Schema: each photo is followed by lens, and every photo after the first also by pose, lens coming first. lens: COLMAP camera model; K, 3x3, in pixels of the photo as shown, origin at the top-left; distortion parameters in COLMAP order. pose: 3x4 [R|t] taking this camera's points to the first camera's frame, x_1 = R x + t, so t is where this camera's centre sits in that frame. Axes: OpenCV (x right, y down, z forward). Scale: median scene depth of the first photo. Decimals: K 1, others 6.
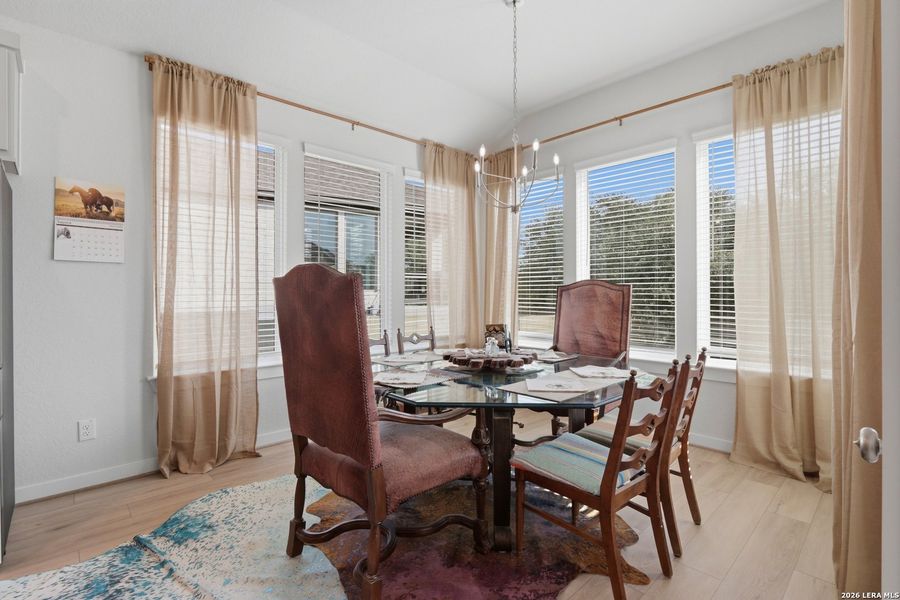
lens RADIAL K [[420.0, 0, 449.6], [0, 420.0, 296.5], [0, 0, 1]] dist [-0.013388, 0.005931]
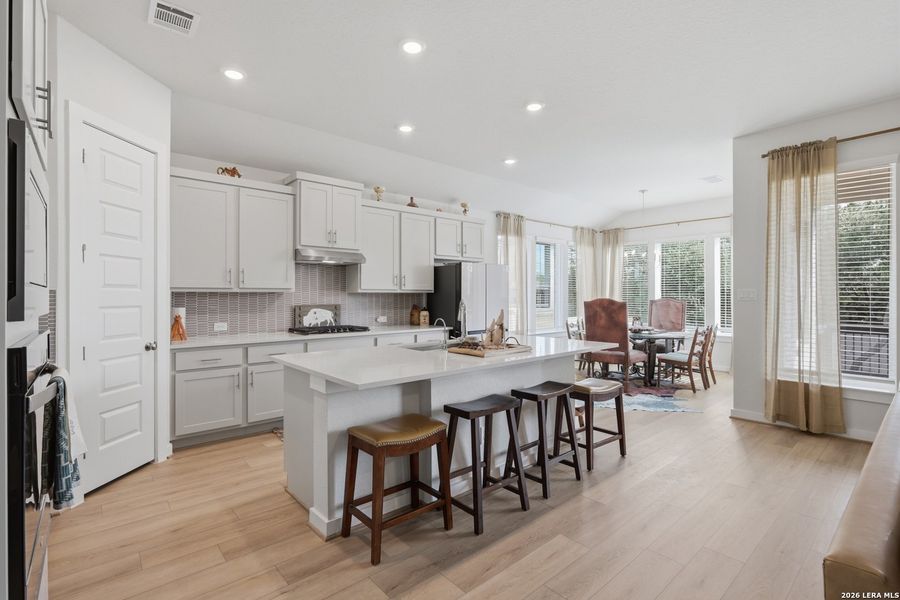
lens RADIAL K [[420.0, 0, 449.6], [0, 420.0, 296.5], [0, 0, 1]] dist [-0.013388, 0.005931]
pose [[0.999490, 0.002770, -0.031812, -0.844352], [-0.002943, 0.999981, -0.005403, -0.035940], [0.031796, 0.005494, 0.999479, -1.431203]]
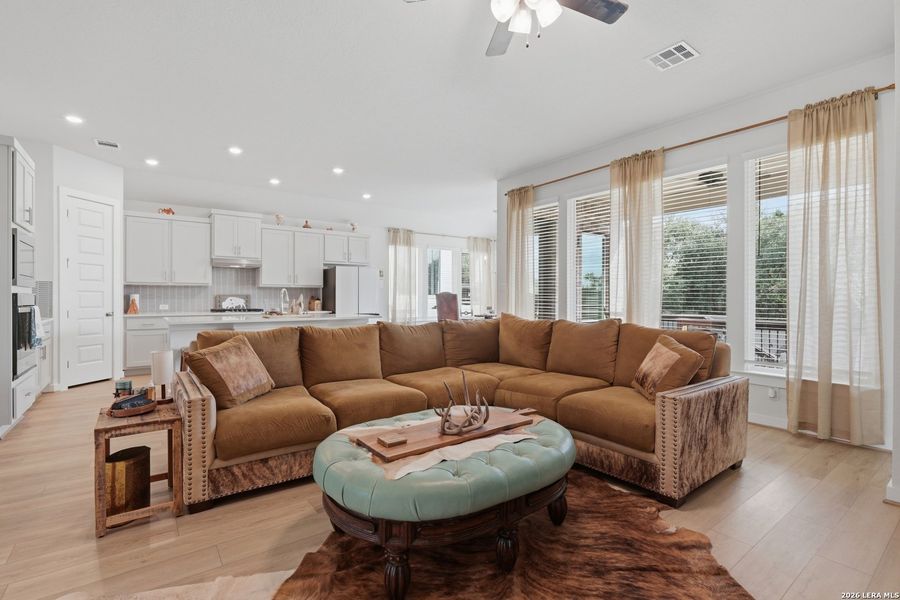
lens RADIAL K [[420.0, 0, 449.6], [0, 420.0, 296.5], [0, 0, 1]] dist [-0.013388, 0.005931]
pose [[0.994191, 0.003912, -0.107558, 0.132145], [-0.005074, 0.999932, -0.010538, 0.020332], [0.107509, 0.011022, 0.994143, -2.134854]]
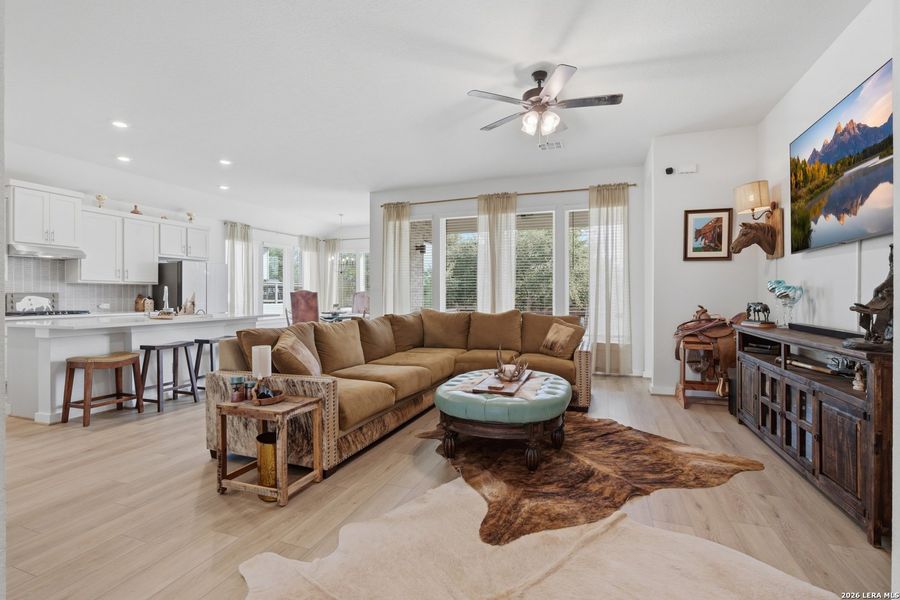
lens RADIAL K [[420.0, 0, 449.6], [0, 420.0, 296.5], [0, 0, 1]] dist [-0.013388, 0.005931]
pose [[0.891168, 0.000604, 0.453673, -0.581931], [0.001879, 0.999986, -0.005022, 0.019771], [-0.453669, 0.005328, 0.891154, -2.360391]]
